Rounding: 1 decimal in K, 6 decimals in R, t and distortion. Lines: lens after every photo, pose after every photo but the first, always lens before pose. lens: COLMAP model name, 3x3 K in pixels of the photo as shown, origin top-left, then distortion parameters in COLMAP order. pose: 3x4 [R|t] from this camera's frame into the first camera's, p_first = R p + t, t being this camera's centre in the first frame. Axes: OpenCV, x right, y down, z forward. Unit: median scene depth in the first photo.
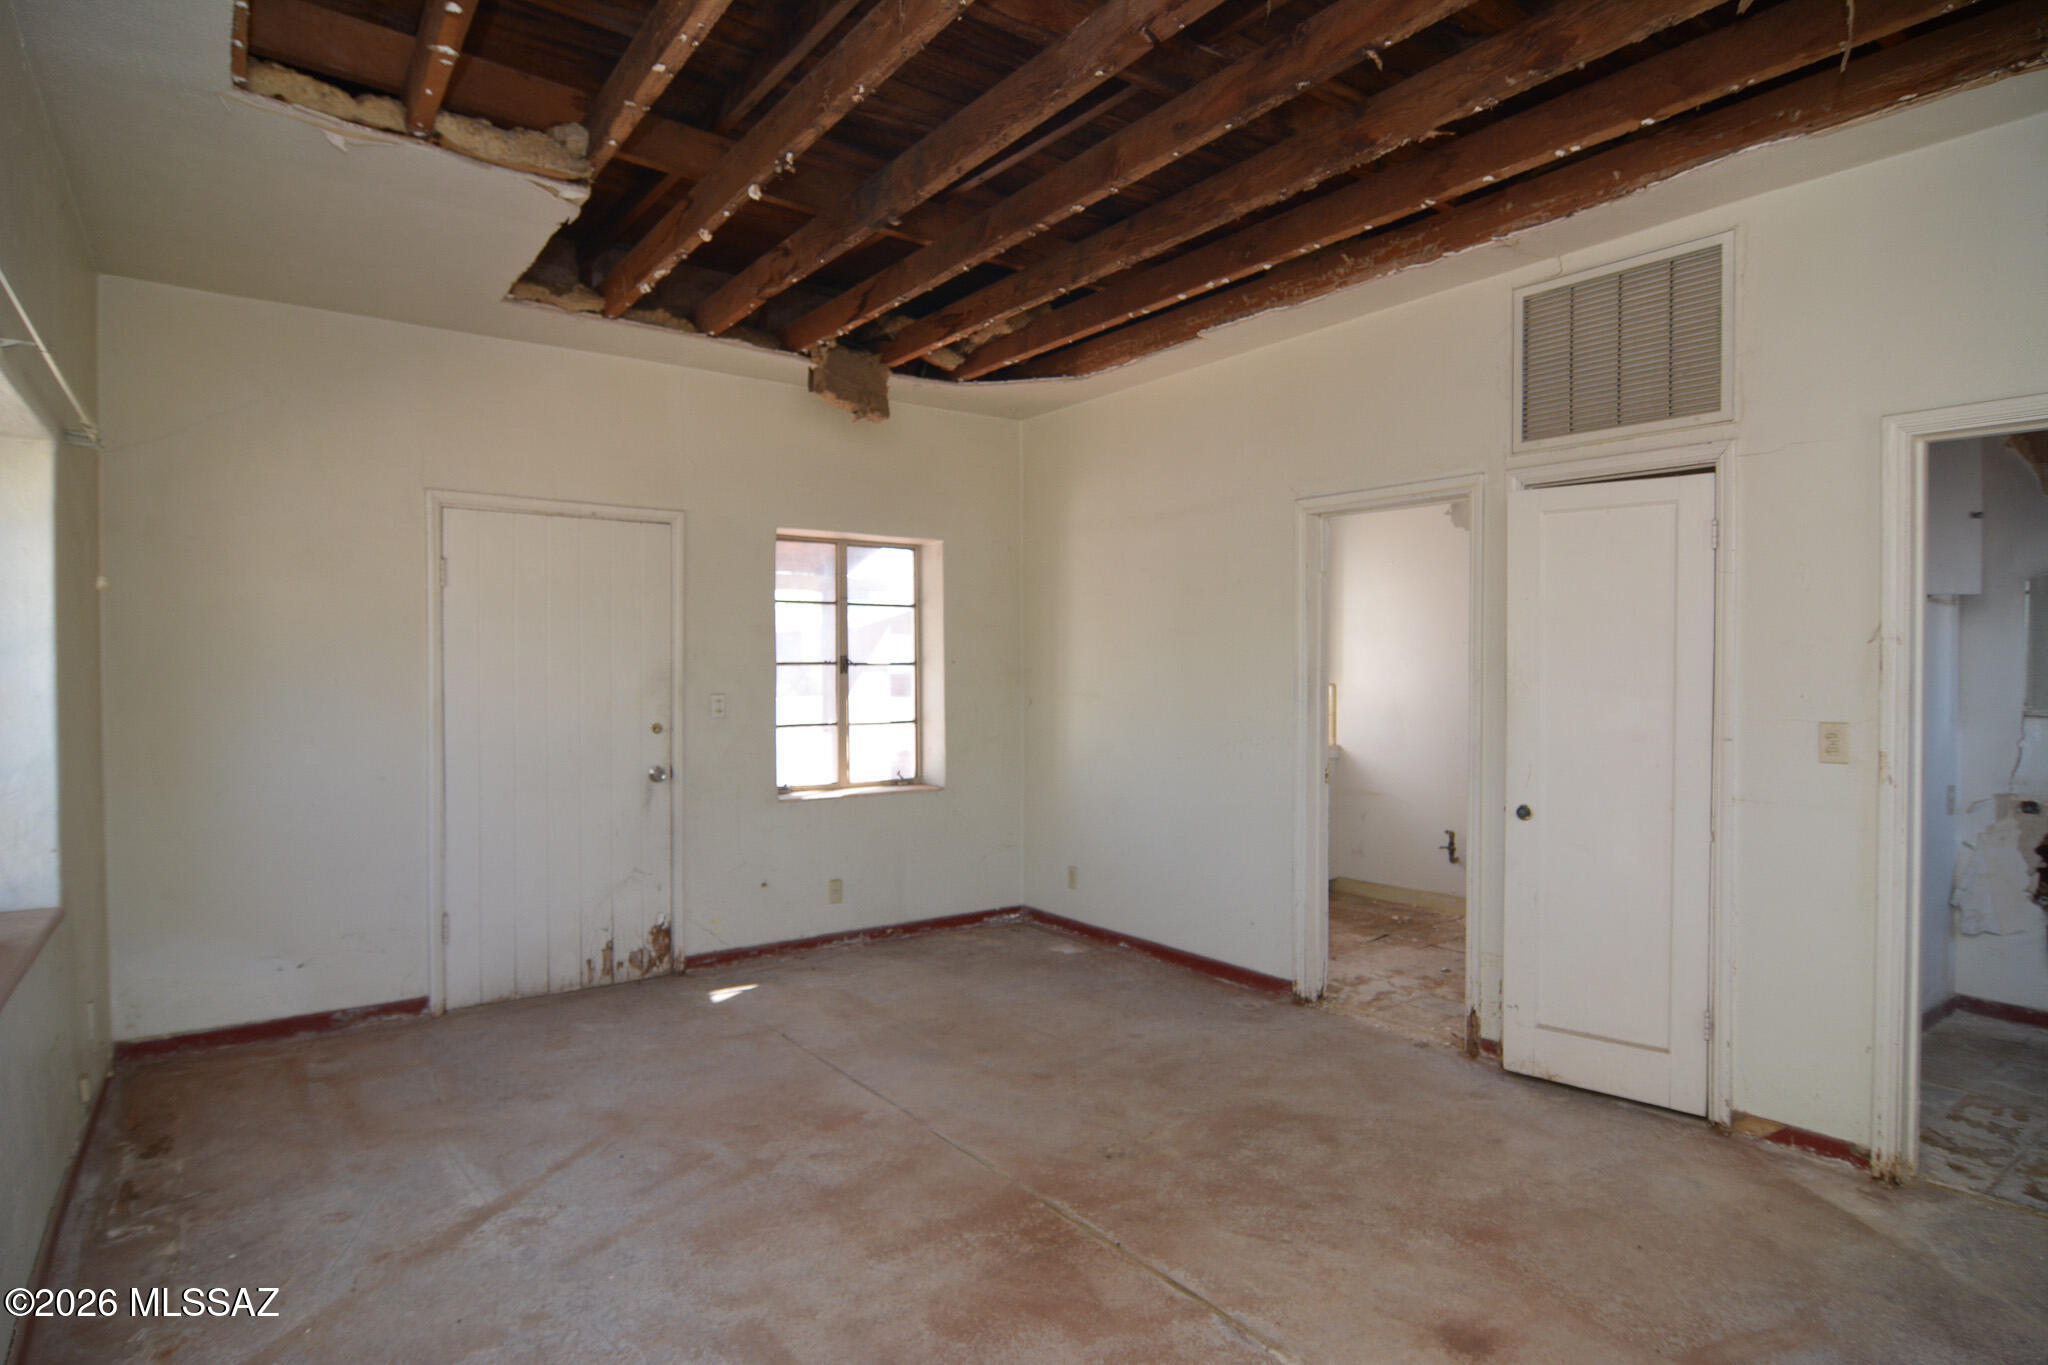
lens RADIAL K [[1096.2, 0, 1023.3], [0, 1096.2, 686.2], [0, 0, 1]] dist [-0.015311, -0.001634]
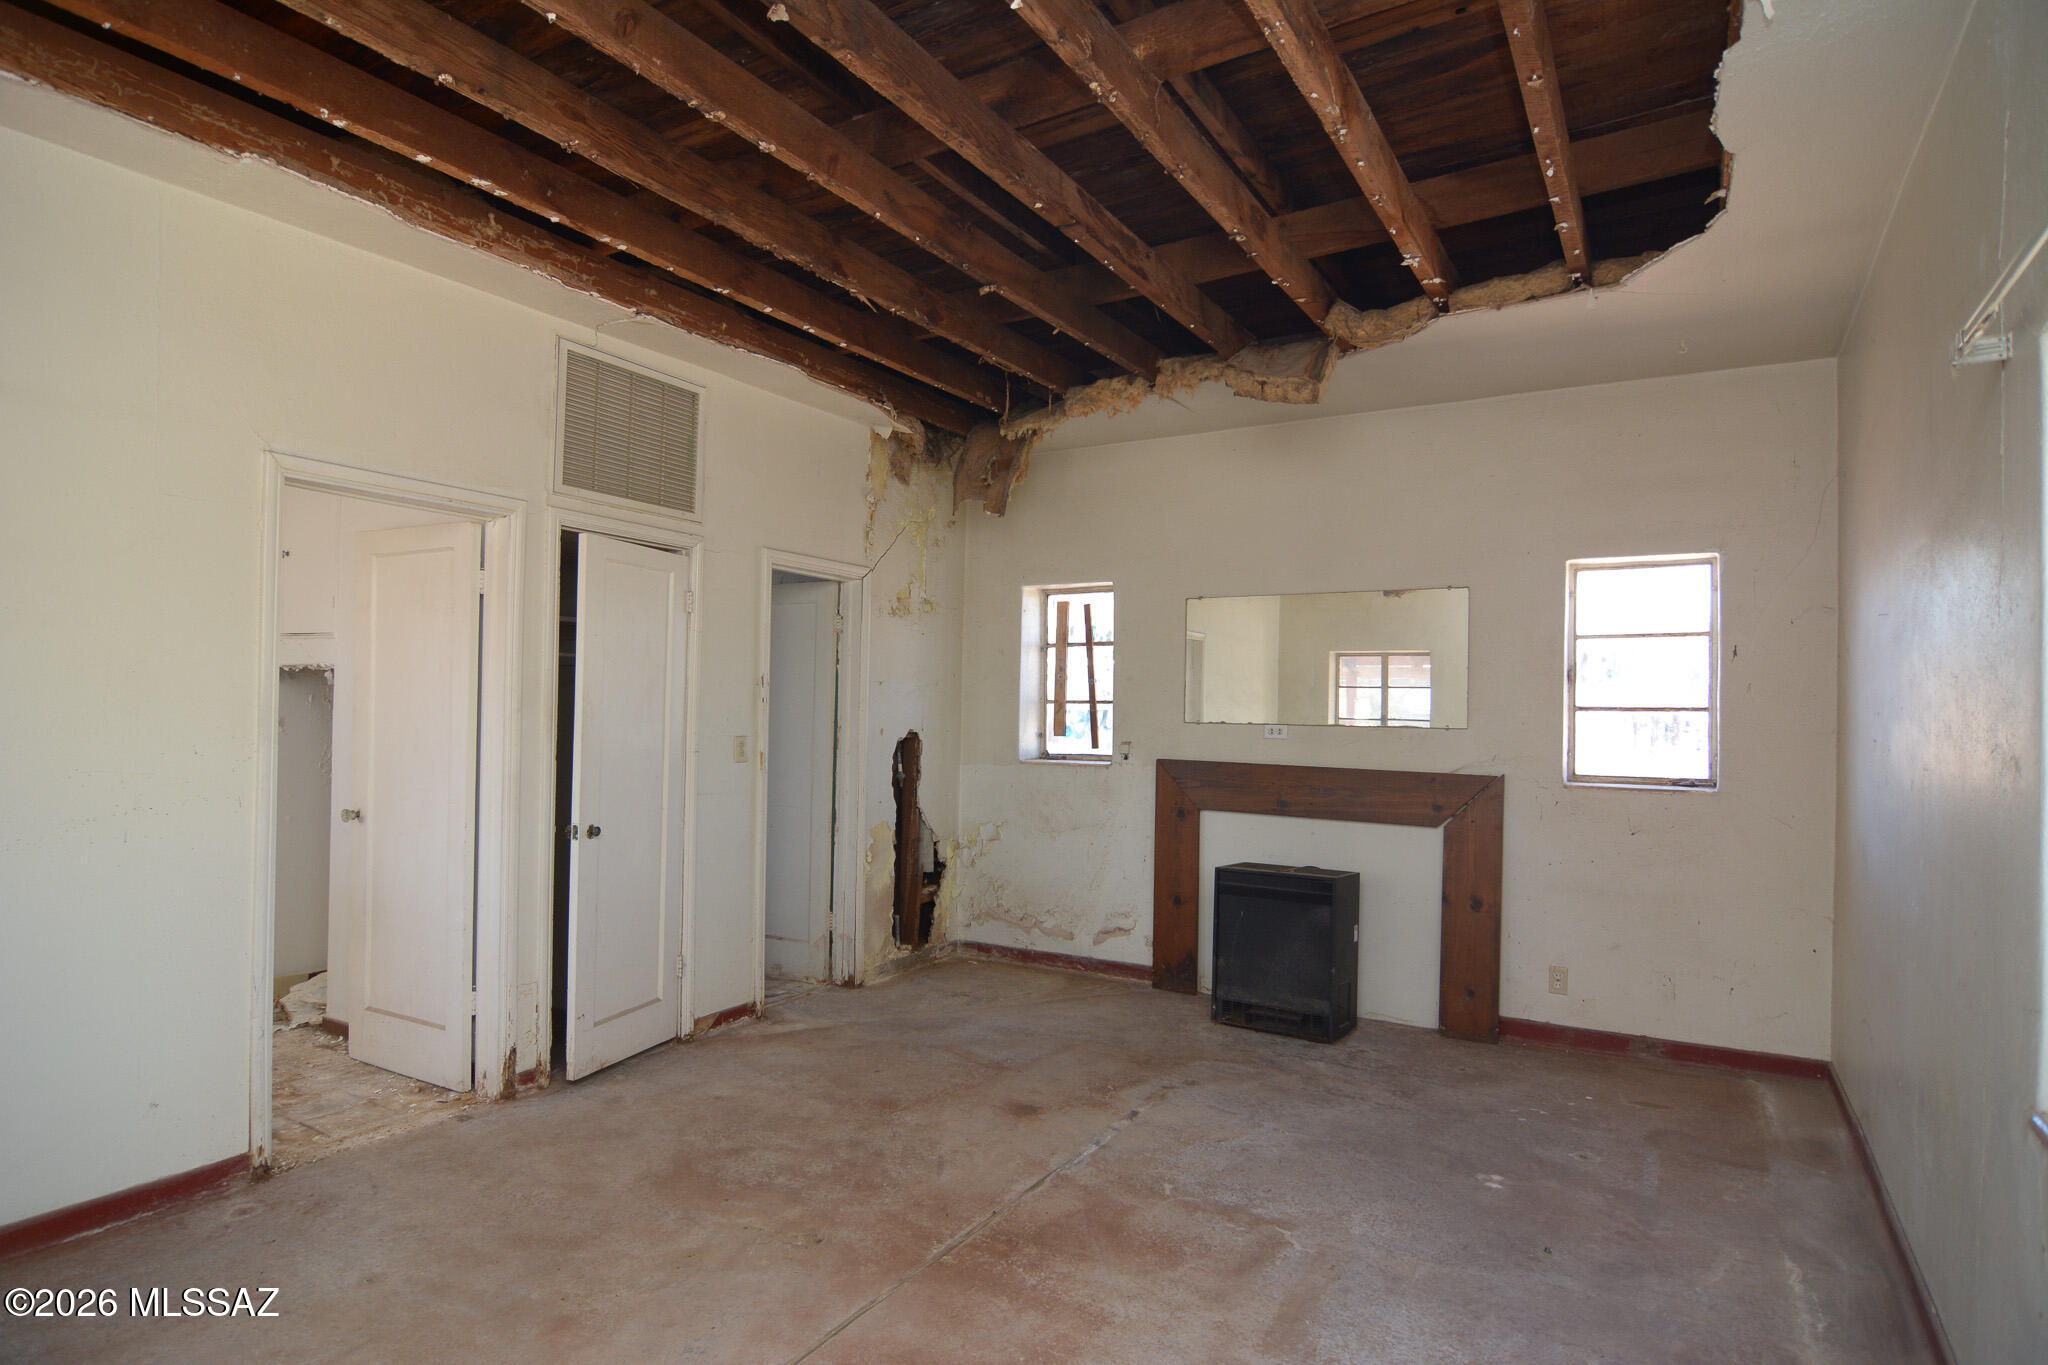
lens RADIAL K [[1096.2, 0, 1021.3], [0, 1096.2, 686.4], [0, 0, 1]] dist [-0.015311, -0.001634]
pose [[-0.384513, 0.012395, 0.923036, -0.836335], [0.000733, 0.999914, -0.013122, -0.016429], [-0.923119, -0.004369, -0.384489, 1.210506]]
